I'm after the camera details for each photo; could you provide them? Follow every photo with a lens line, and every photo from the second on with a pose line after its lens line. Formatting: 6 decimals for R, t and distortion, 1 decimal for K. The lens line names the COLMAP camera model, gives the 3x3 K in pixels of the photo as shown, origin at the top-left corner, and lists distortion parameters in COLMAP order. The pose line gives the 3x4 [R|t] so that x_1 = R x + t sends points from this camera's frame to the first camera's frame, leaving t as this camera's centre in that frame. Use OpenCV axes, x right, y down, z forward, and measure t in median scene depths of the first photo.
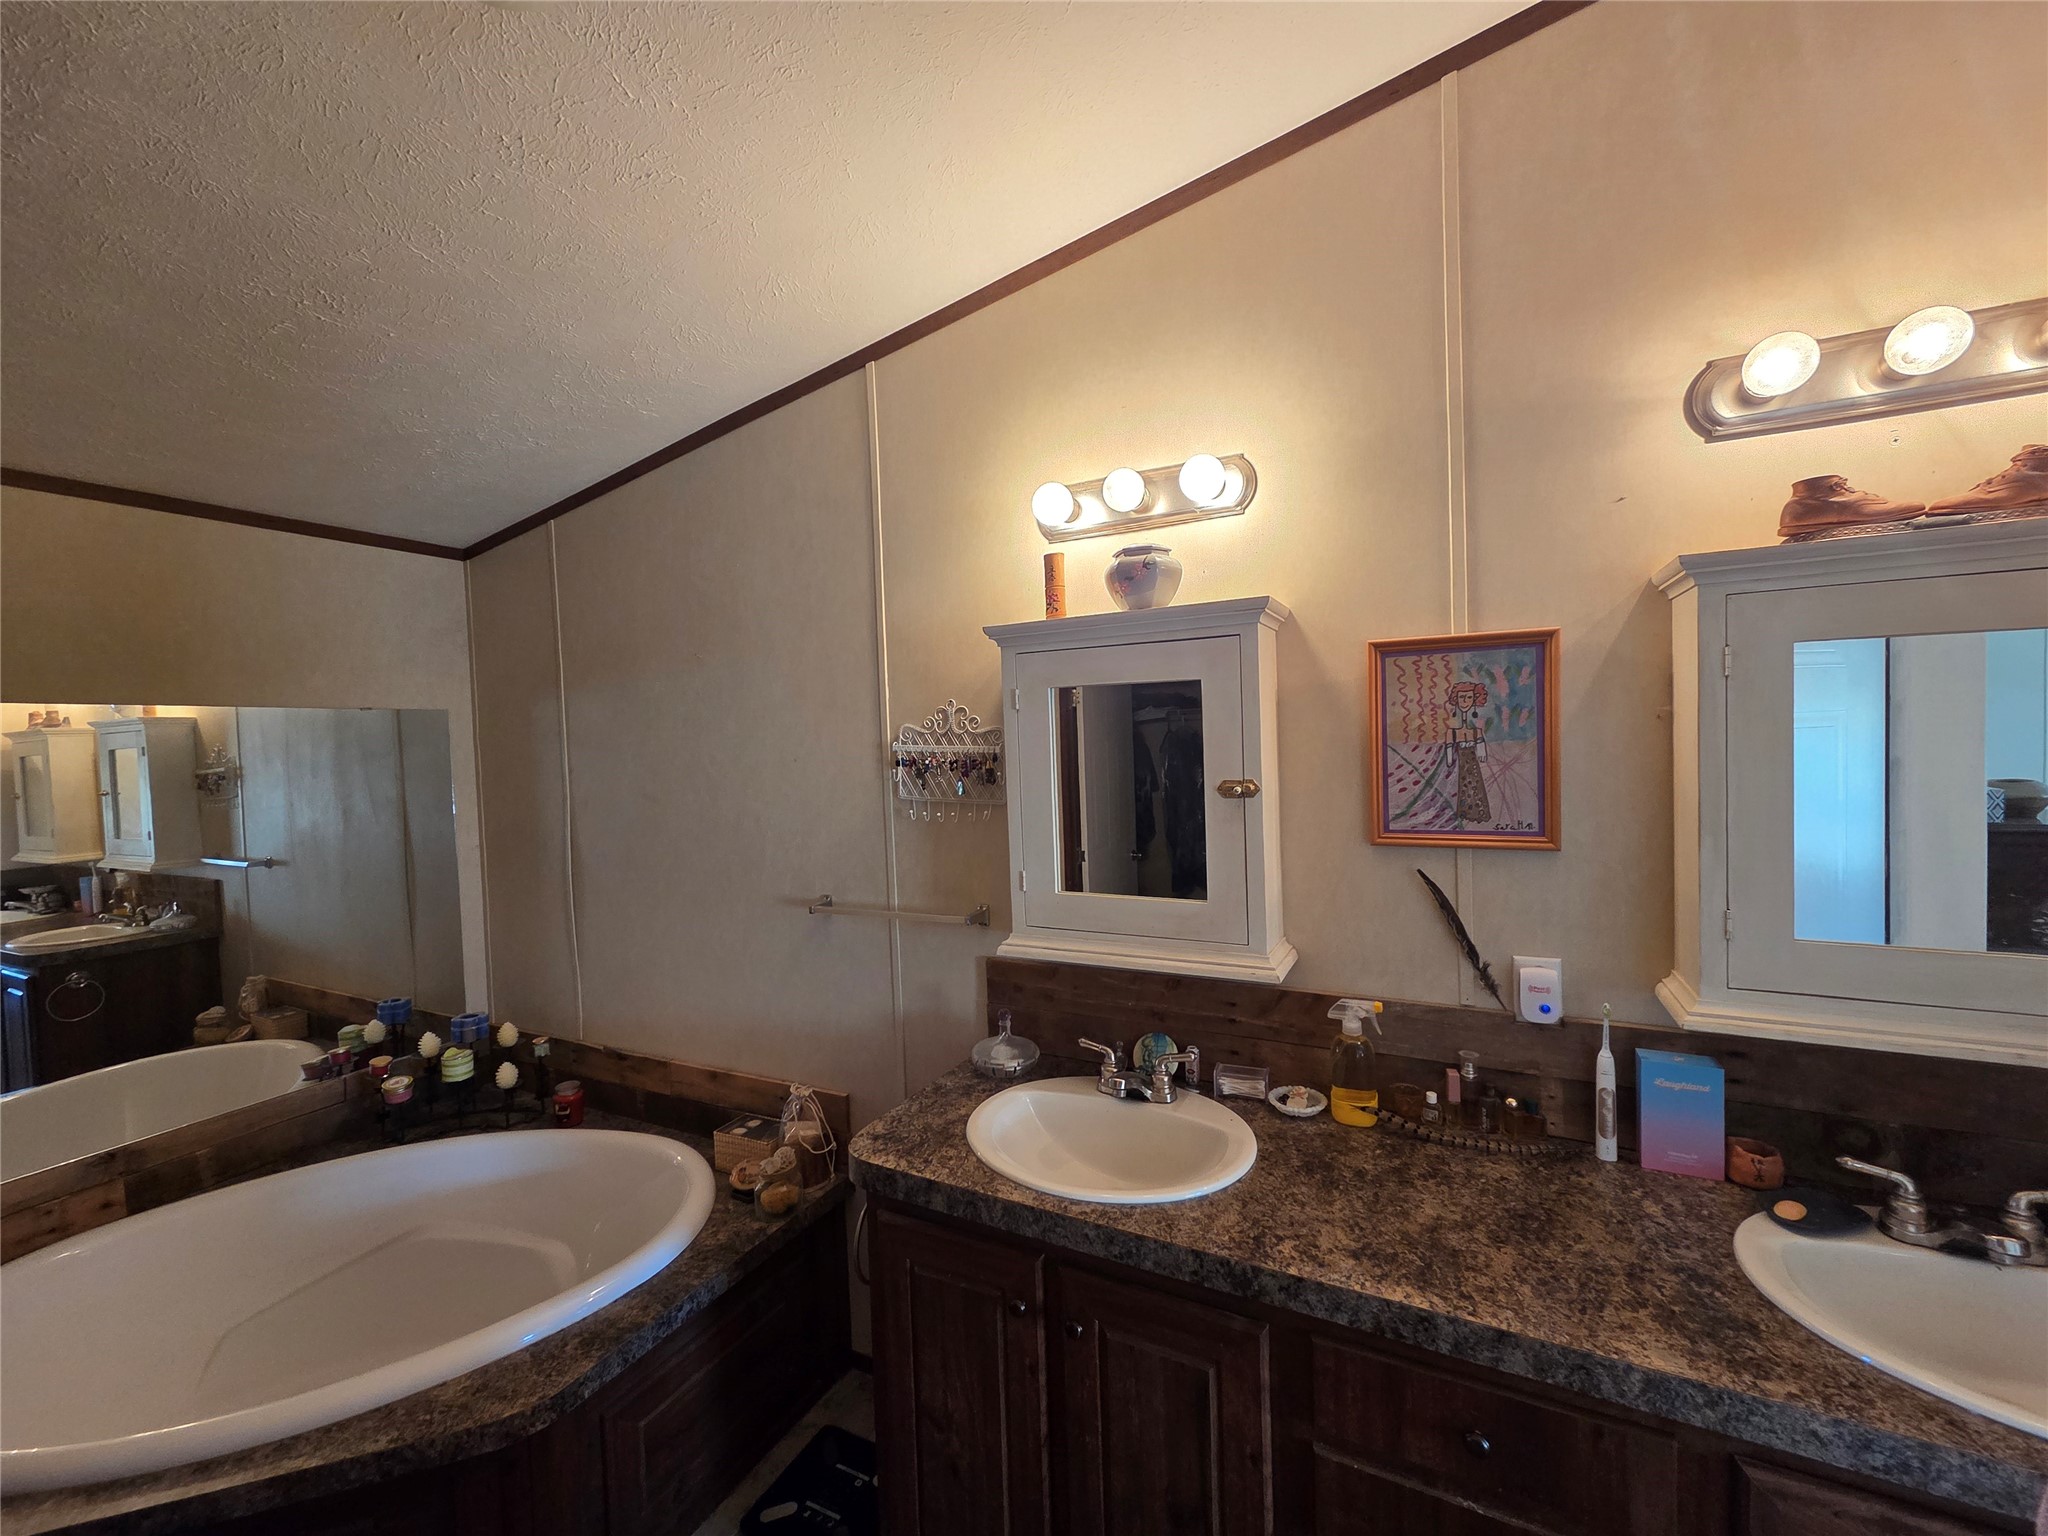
lens RADIAL K [[838.4, 0, 1030.2], [0, 838.4, 767.4], [0, 0, 1]] dist [0.002770, -0.000166]
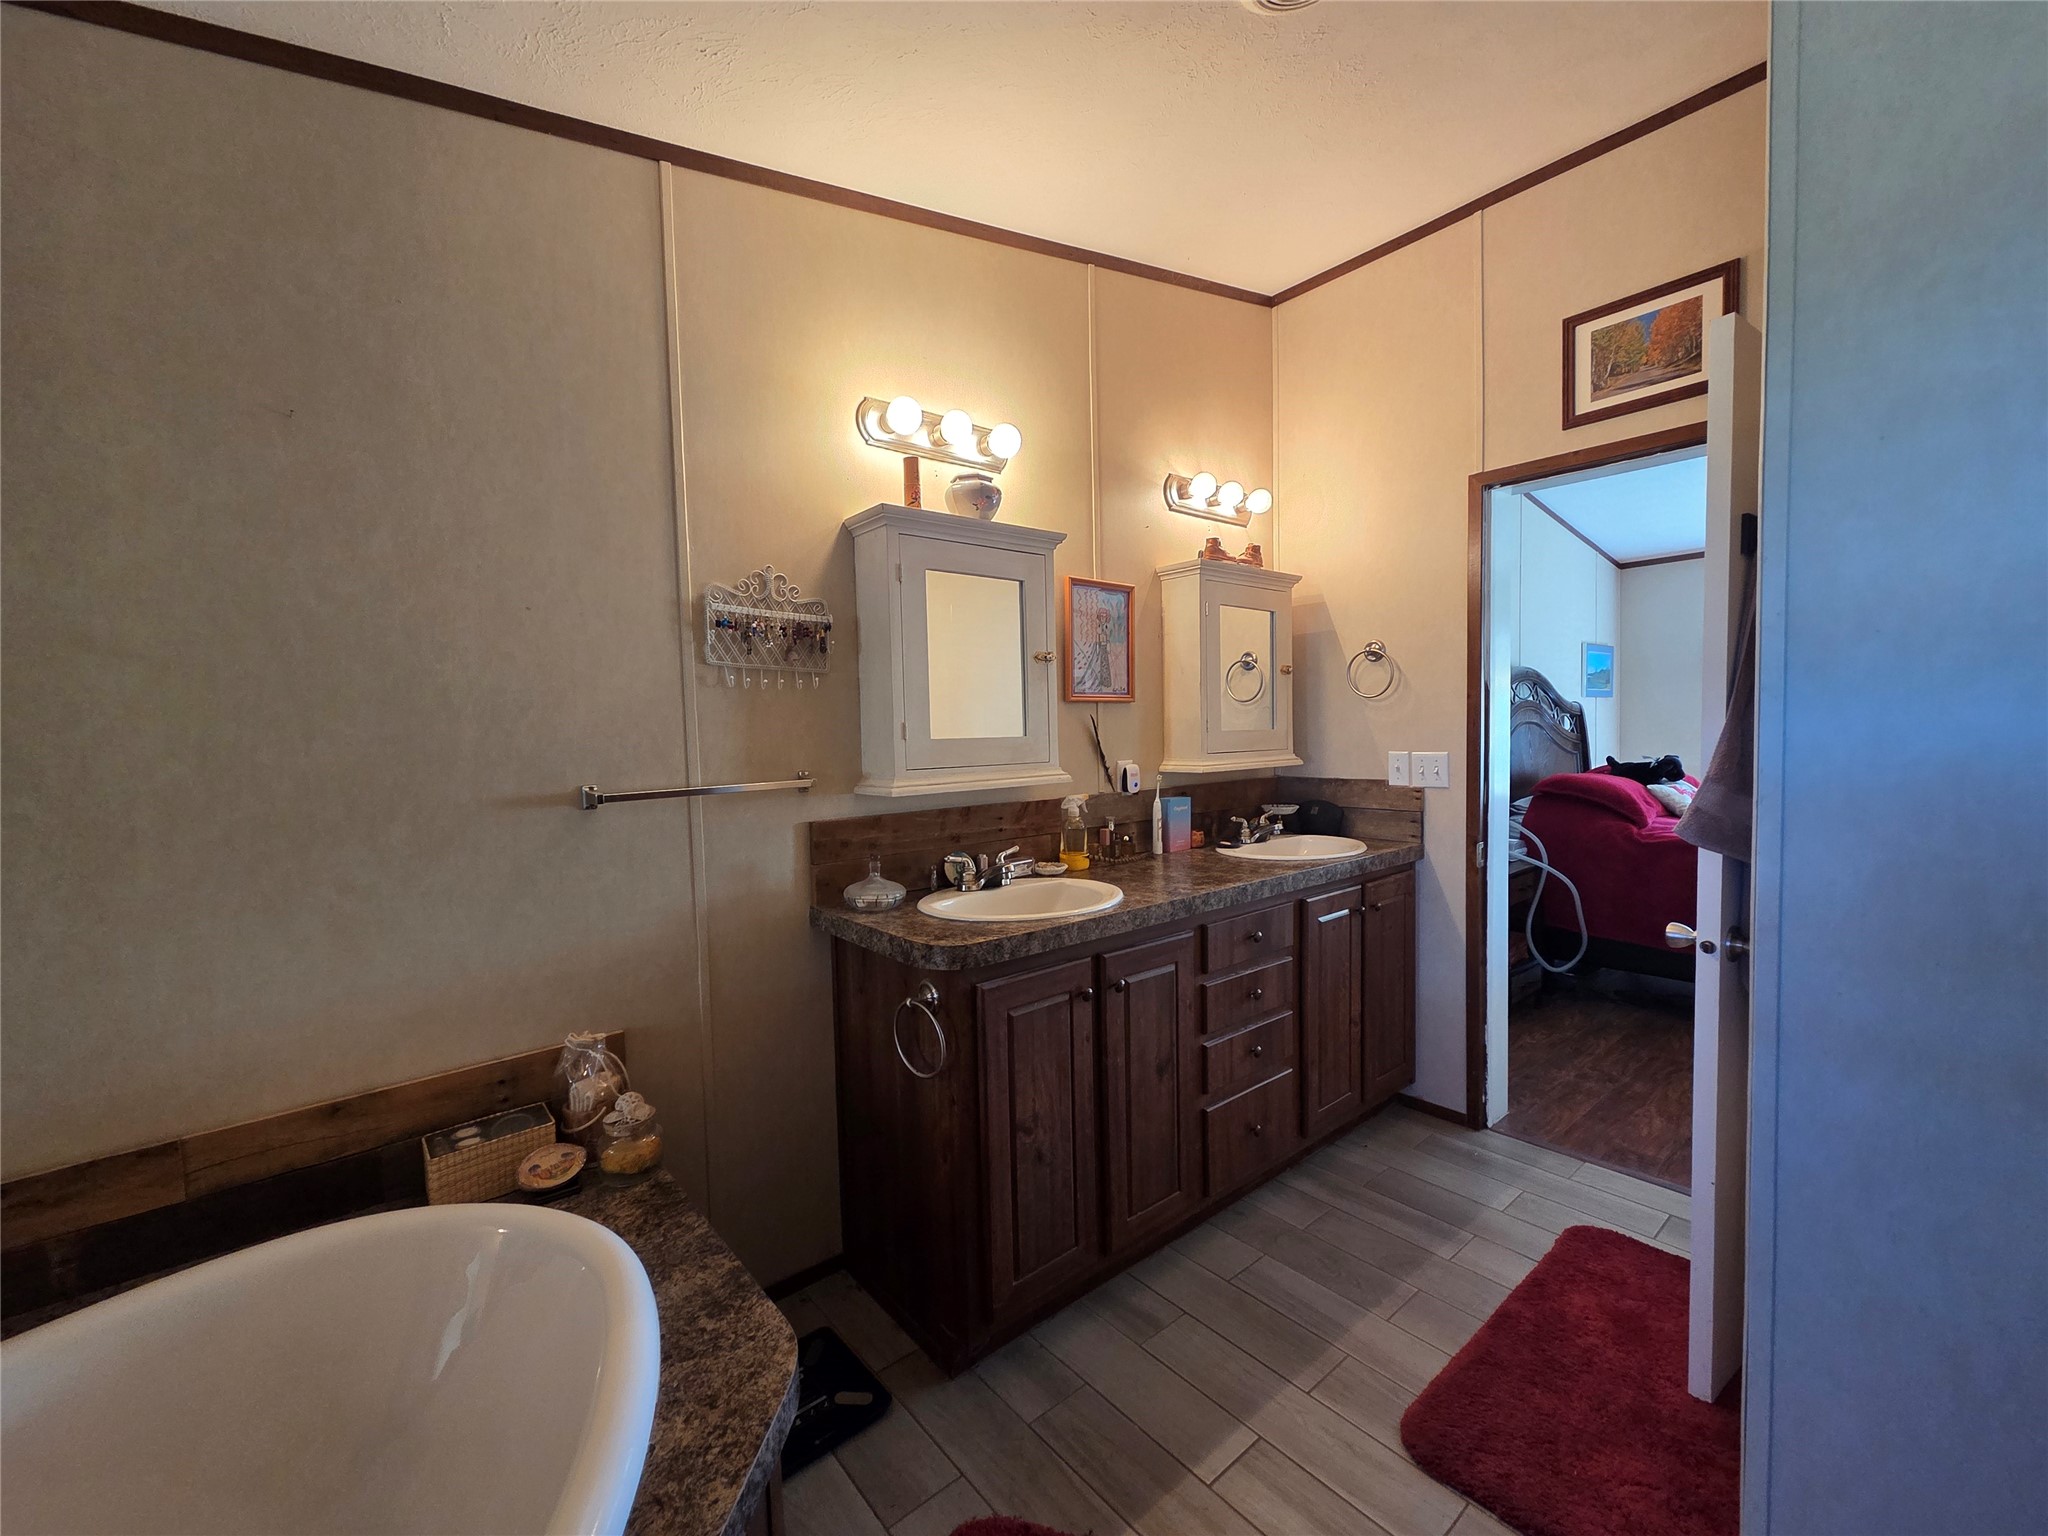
lens RADIAL K [[838.4, 0, 1030.8], [0, 838.4, 769.1], [0, 0, 1]] dist [0.002770, -0.000166]
pose [[0.388146, -0.025381, 0.921248, -1.037632], [0.042096, 0.999066, 0.009789, 0.188801], [-0.920636, 0.034982, 0.388852, 0.402957]]
